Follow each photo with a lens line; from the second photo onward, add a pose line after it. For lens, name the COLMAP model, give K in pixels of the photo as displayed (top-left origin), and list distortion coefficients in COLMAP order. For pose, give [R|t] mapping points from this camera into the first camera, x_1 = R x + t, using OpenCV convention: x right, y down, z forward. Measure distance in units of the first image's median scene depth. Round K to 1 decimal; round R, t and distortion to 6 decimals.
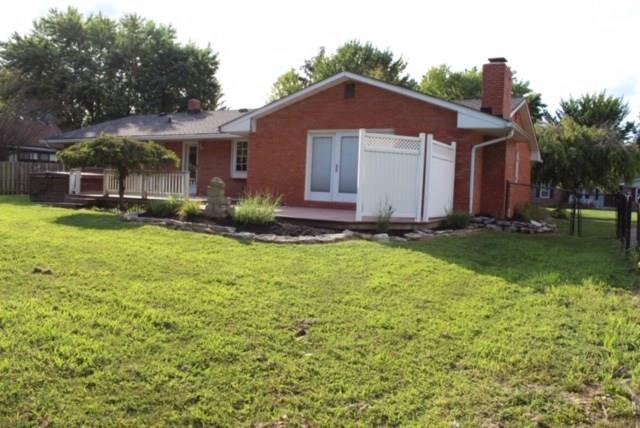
lens RADIAL K [[528.8, 0, 321.0], [0, 528.8, 212.0], [0, 0, 1]] dist [-0.141574, 0.082503]
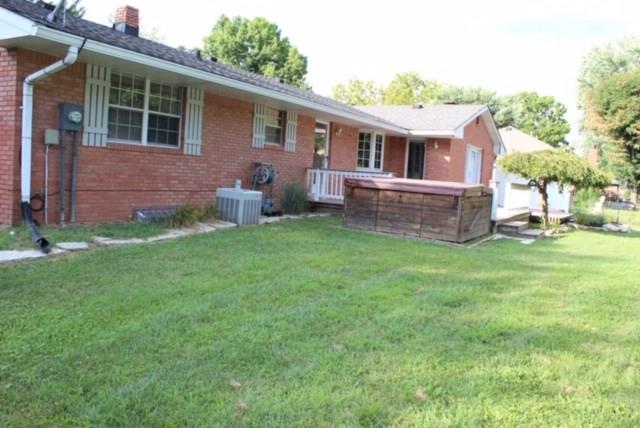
lens RADIAL K [[528.8, 0, 323.2], [0, 528.8, 213.9], [0, 0, 1]] dist [-0.141574, 0.082503]
pose [[0.005660, -0.115809, 0.993255, -1.251997], [-0.021473, 0.993028, 0.115905, -0.124829], [-0.999753, -0.021984, 0.003134, 1.326486]]
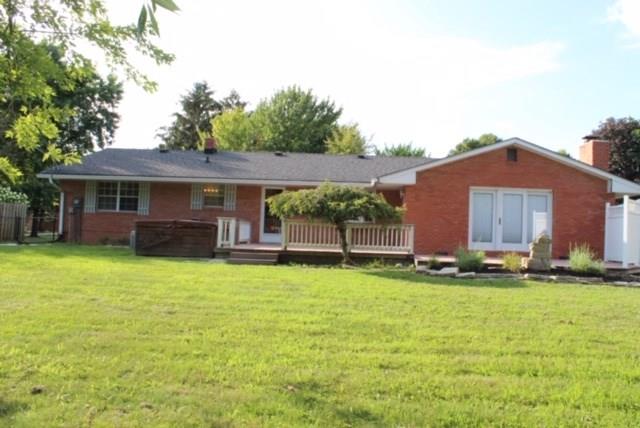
lens RADIAL K [[528.8, 0, 320.0], [0, 528.8, 215.2], [0, 0, 1]] dist [-0.141574, 0.082503]
pose [[0.896722, 0.009453, 0.442493, -0.787765], [0.018373, 0.998115, -0.058557, -0.036503], [-0.442212, 0.060640, 0.894858, 0.162028]]
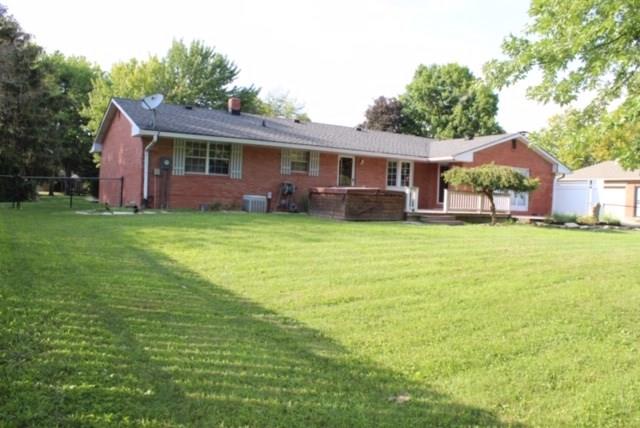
lens RADIAL K [[528.8, 0, 320.9], [0, 528.8, 217.3], [0, 0, 1]] dist [-0.141574, 0.082503]
pose [[0.466810, -0.053179, 0.882757, -1.622980], [0.018250, 0.998557, 0.050505, -0.087149], [-0.884169, -0.007466, 0.467107, 0.728819]]
